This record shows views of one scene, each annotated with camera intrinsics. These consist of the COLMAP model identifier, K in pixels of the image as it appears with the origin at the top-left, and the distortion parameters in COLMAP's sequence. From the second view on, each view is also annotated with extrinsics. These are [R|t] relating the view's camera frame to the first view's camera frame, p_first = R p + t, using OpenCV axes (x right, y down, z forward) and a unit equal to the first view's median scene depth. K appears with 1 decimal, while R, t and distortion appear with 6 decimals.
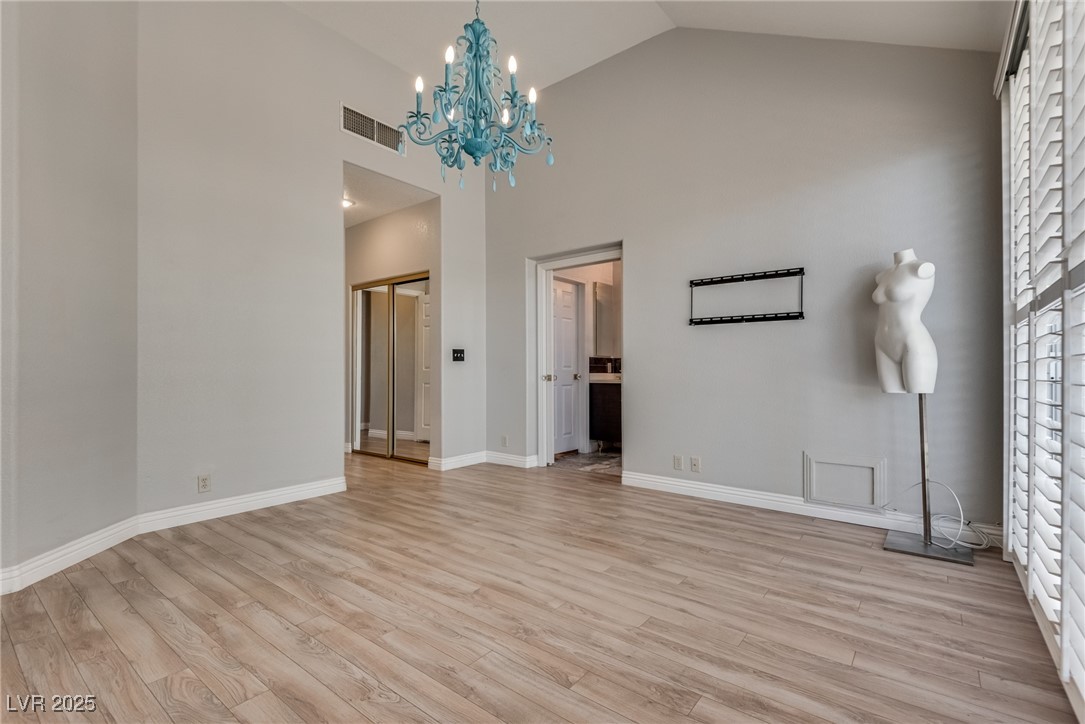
lens RADIAL K [[511.1, 0, 543.3], [0, 511.1, 366.3], [0, 0, 1]] dist [0.027748, -0.018414]
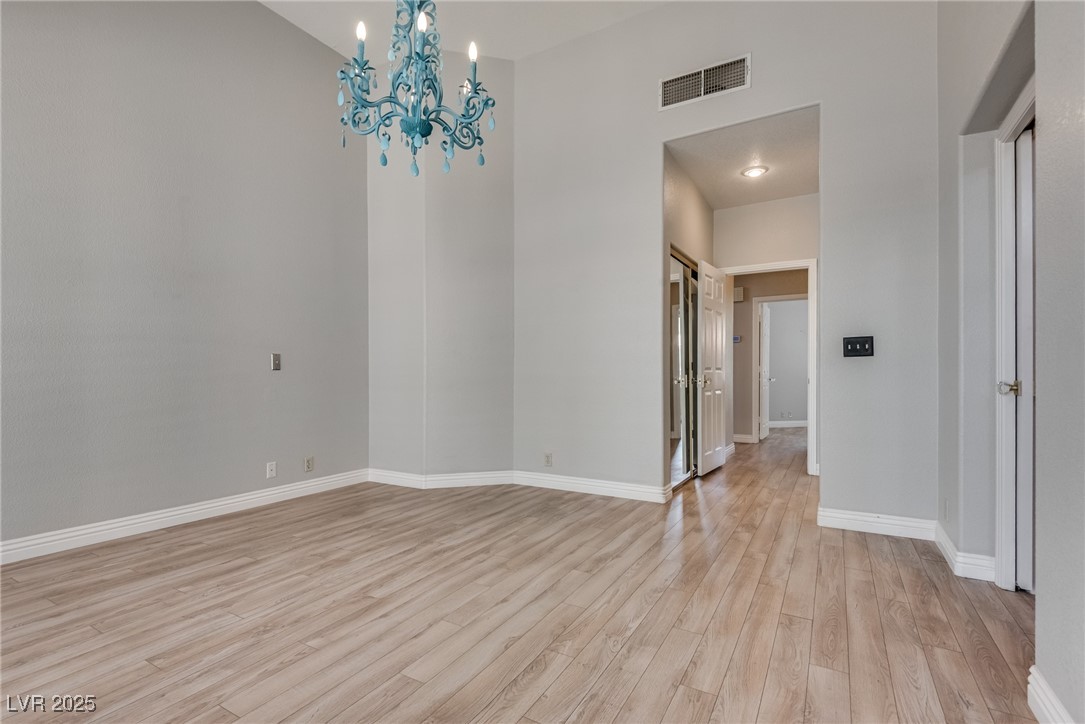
lens RADIAL K [[492.2, 0, 539.3], [0, 492.2, 365.1], [0, 0, 1]] dist [0.018528, -0.012083]
pose [[0.126502, -0.017182, -0.991818, 0.652824], [0.008959, 0.999829, -0.016178, 0.005949], [0.991926, -0.006839, 0.126634, 0.908652]]
